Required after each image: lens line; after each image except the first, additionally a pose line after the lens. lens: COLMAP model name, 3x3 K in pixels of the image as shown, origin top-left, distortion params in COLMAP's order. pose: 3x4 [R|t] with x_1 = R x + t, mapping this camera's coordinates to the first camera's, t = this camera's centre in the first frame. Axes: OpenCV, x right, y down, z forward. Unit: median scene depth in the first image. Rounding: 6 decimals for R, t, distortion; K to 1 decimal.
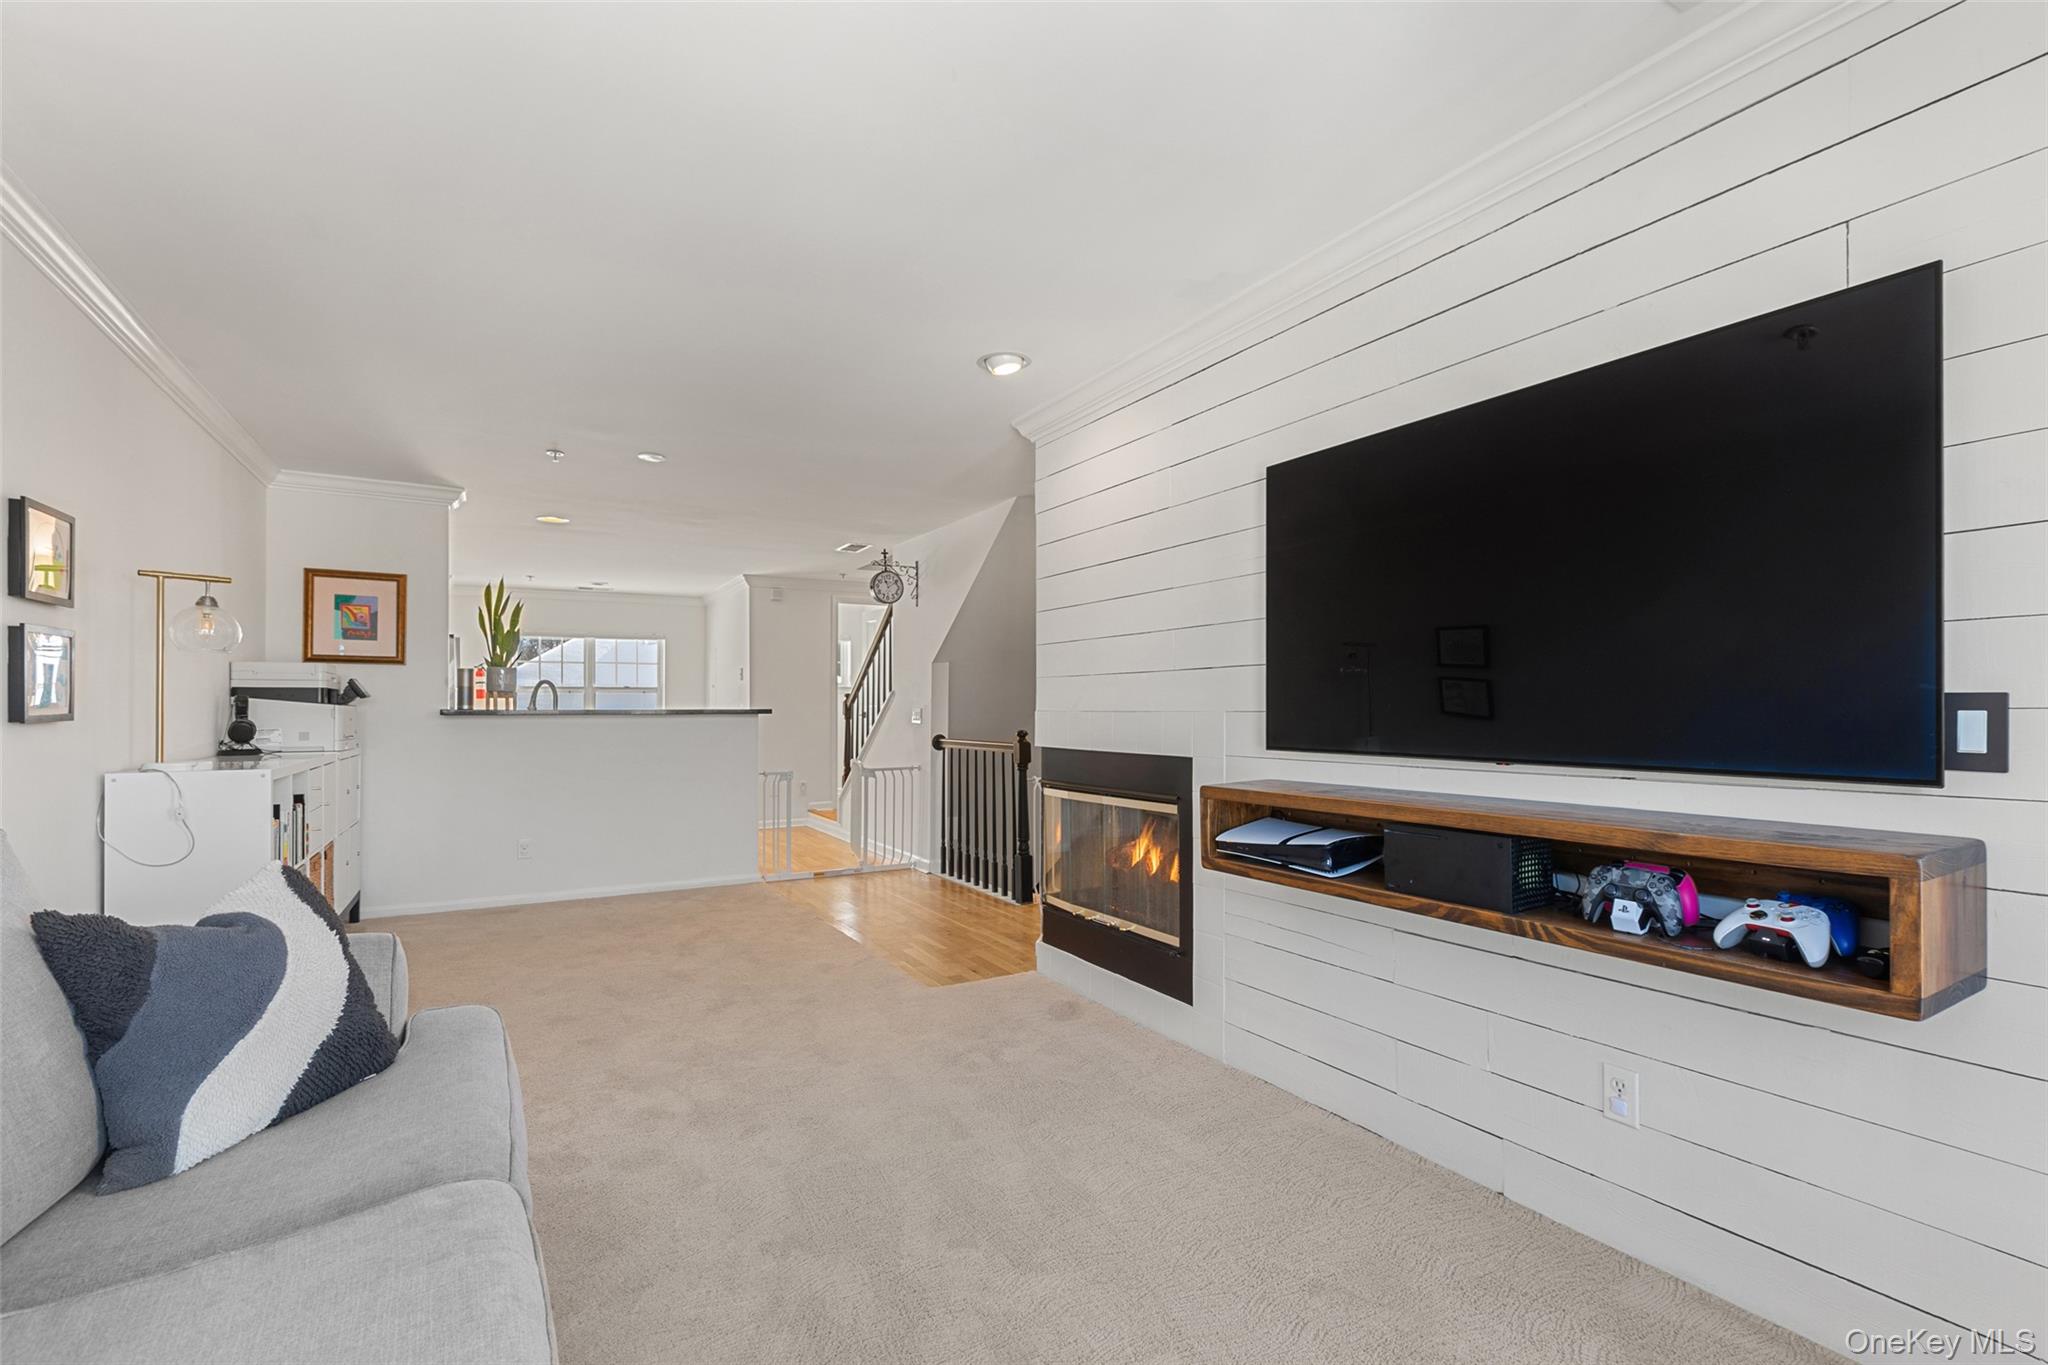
lens RADIAL K [[928.7, 0, 1025.4], [0, 928.7, 693.7], [0, 0, 1]] dist [0.004262, 0.001625]
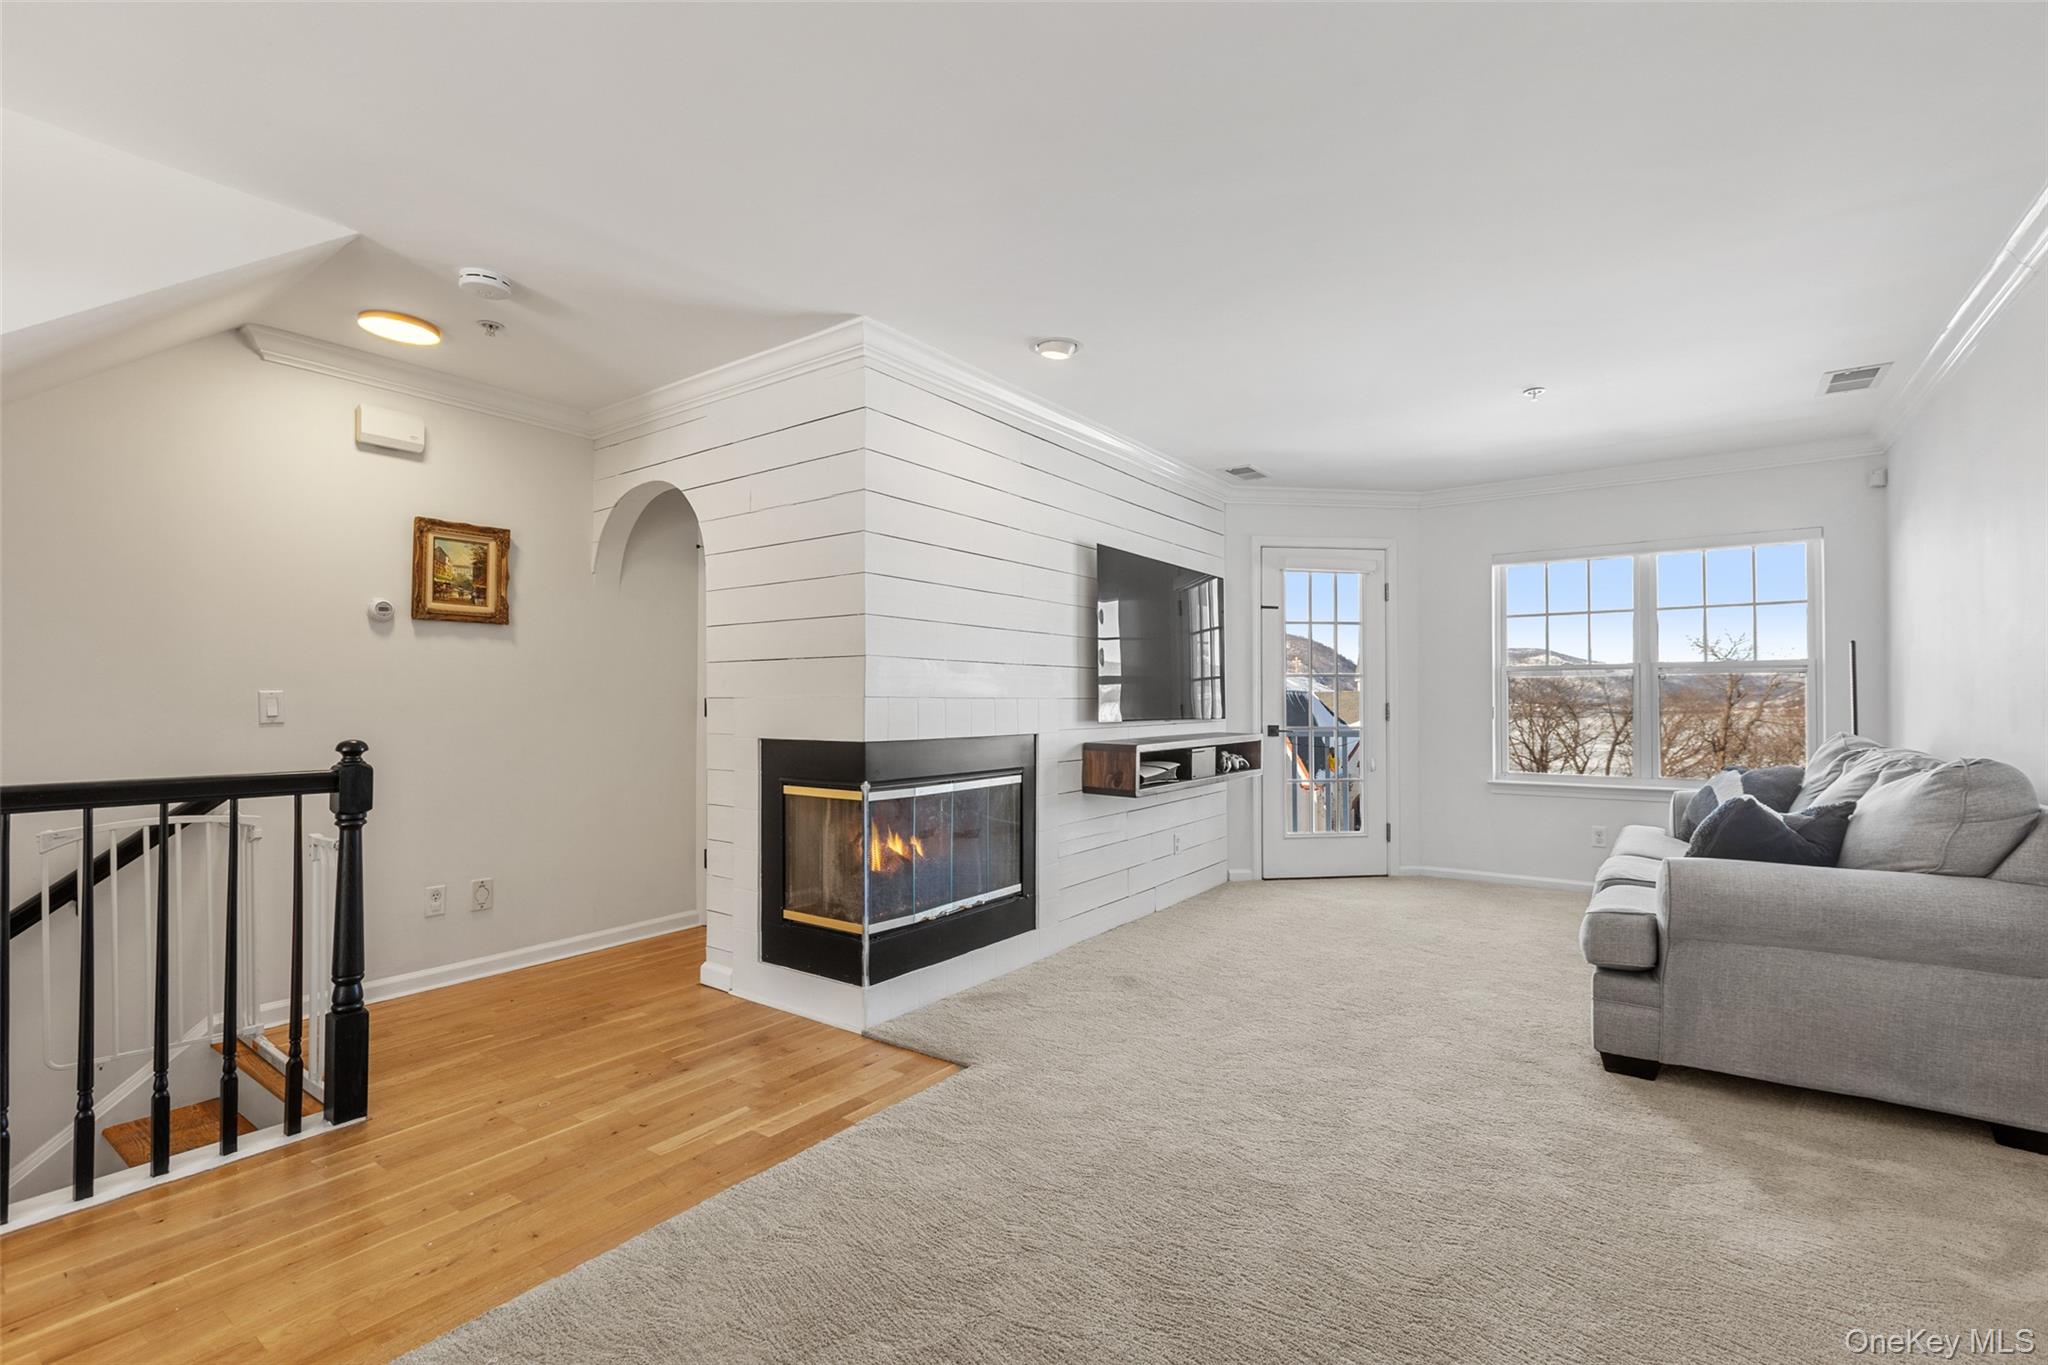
lens RADIAL K [[928.7, 0, 1016.4], [0, 928.7, 688.4], [0, 0, 1]] dist [0.004262, 0.001625]
pose [[-0.409660, 0.017577, 0.912069, -0.561034], [-0.011032, 0.999646, -0.024220, 0.020827], [-0.912171, -0.019984, -0.409321, 0.888922]]
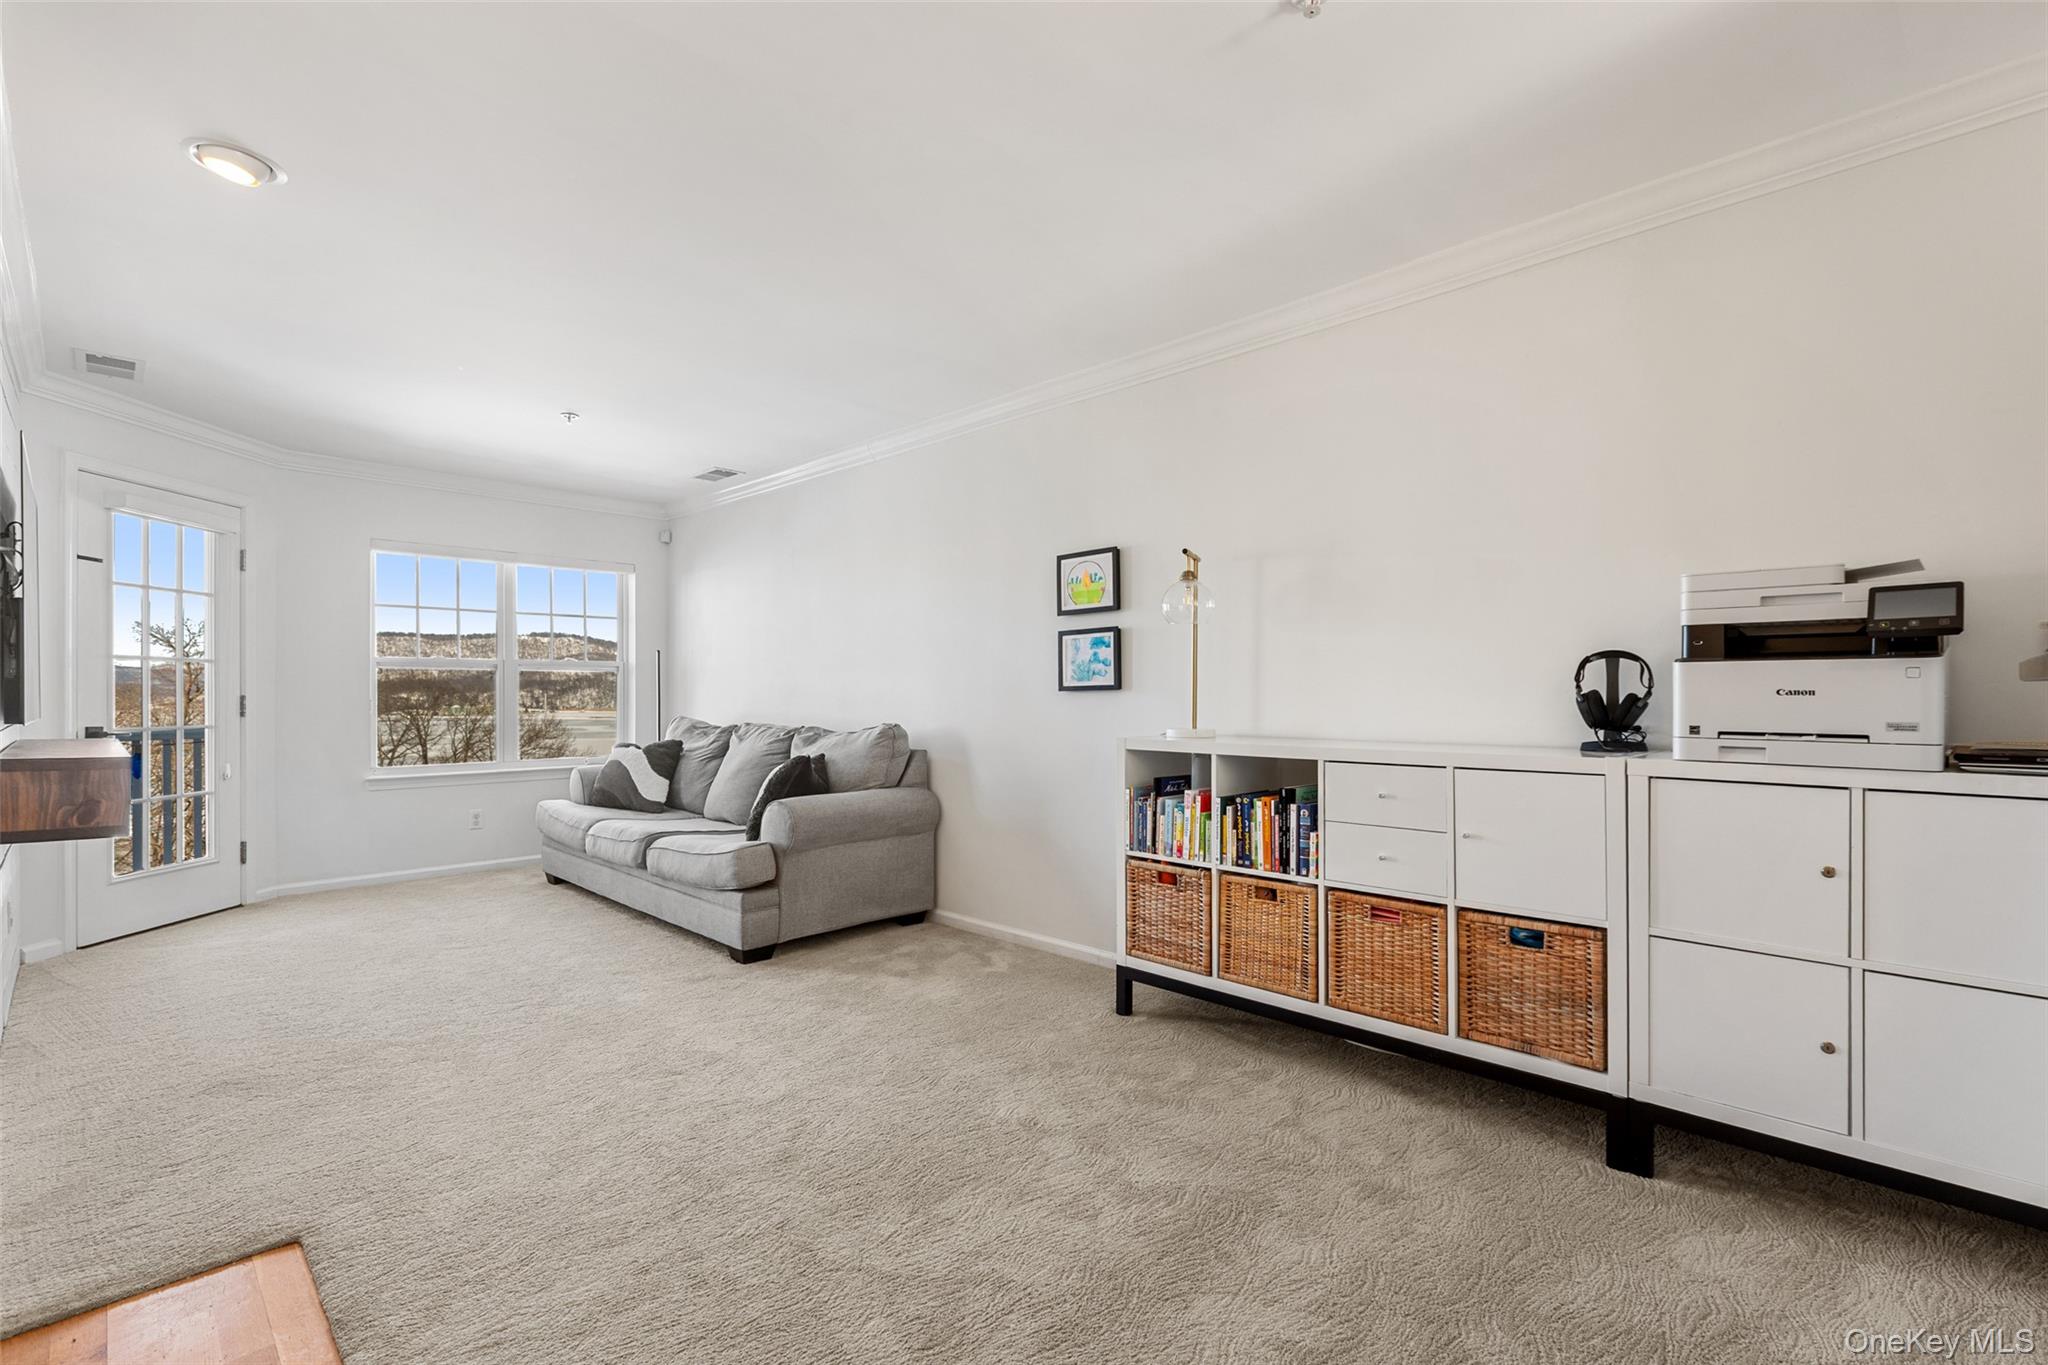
lens RADIAL K [[928.7, 0, 1023.9], [0, 928.7, 690.9], [0, 0, 1]] dist [0.004262, 0.001625]
pose [[-0.963984, 0.004426, -0.265922, -0.239896], [0.009643, 0.999786, -0.018315, 0.026029], [0.265784, -0.020219, -0.963821, 1.106037]]
